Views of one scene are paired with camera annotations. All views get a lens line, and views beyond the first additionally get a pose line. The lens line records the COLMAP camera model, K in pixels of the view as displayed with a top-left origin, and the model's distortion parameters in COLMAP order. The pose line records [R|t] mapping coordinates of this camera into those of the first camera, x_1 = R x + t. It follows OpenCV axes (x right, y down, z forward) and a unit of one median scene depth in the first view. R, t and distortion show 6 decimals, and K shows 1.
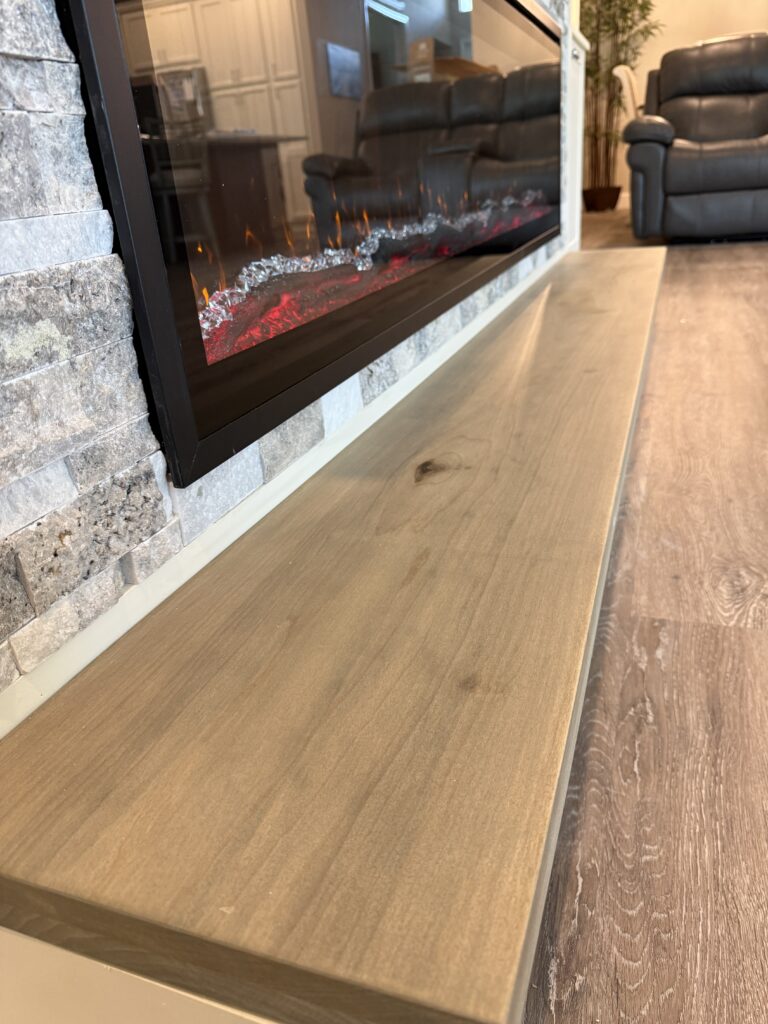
lens RADIAL K [[753.0, 0, 384.0], [0, 753.0, 512.0], [0, 0, 1]] dist [0.009798, 0.004826]
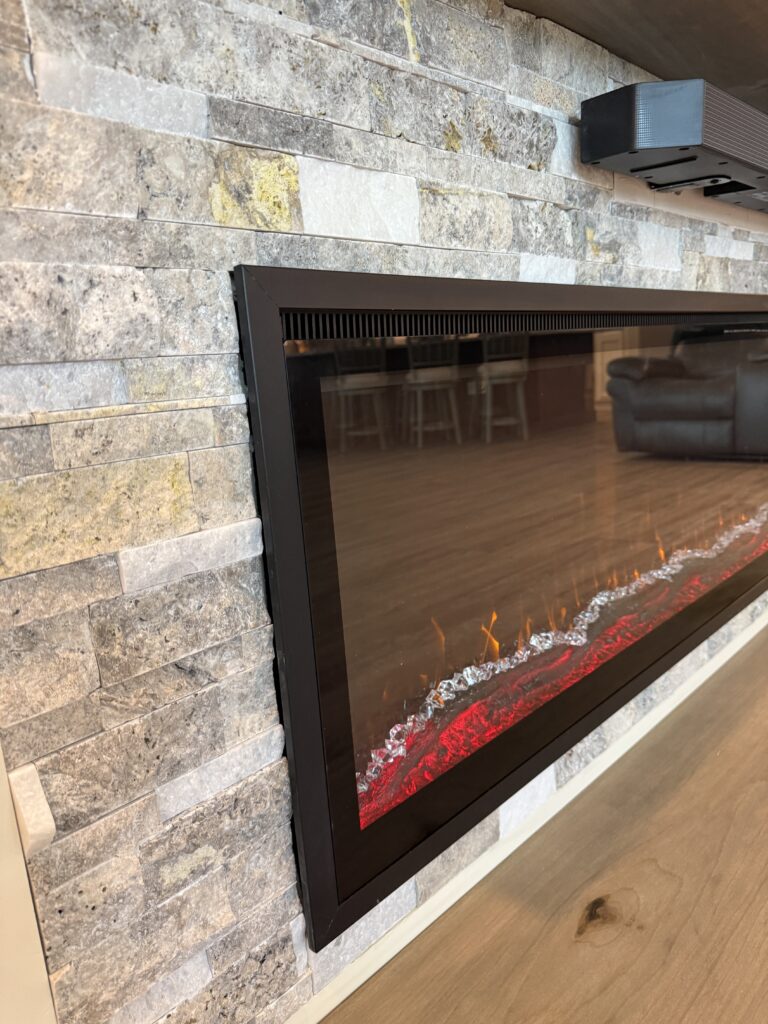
lens RADIAL K [[732.4, 0, 384.0], [0, 732.4, 512.0], [0, 0, 1]] dist [0.033871, -0.059129]
pose [[0.909474, 0.111599, -0.400503, 0.191041], [-0.166125, 0.980605, -0.103998, -0.608548], [0.381129, 0.161117, 0.910374, -0.032529]]
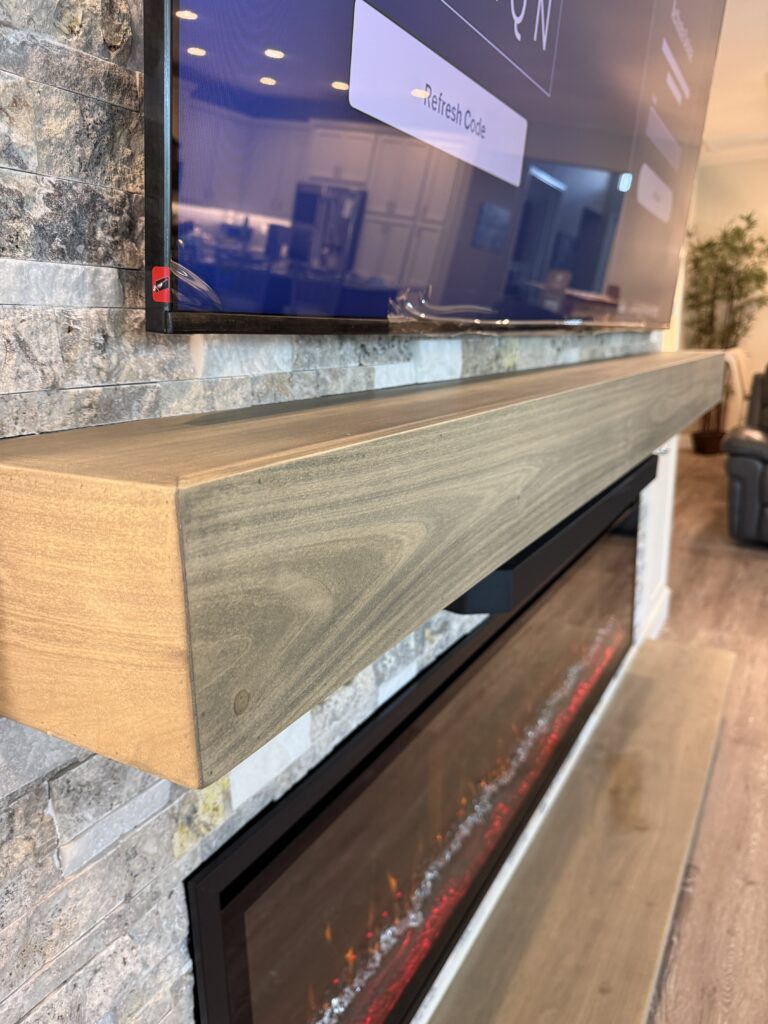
lens RADIAL K [[753.0, 0, 384.0], [0, 753.0, 512.0], [0, 0, 1]] dist [0.009798, 0.004826]
pose [[0.979894, 0.121508, -0.158251, 0.059110], [-0.139261, 0.984526, -0.106374, -1.546478], [0.142877, 0.126274, 0.981652, -0.624675]]
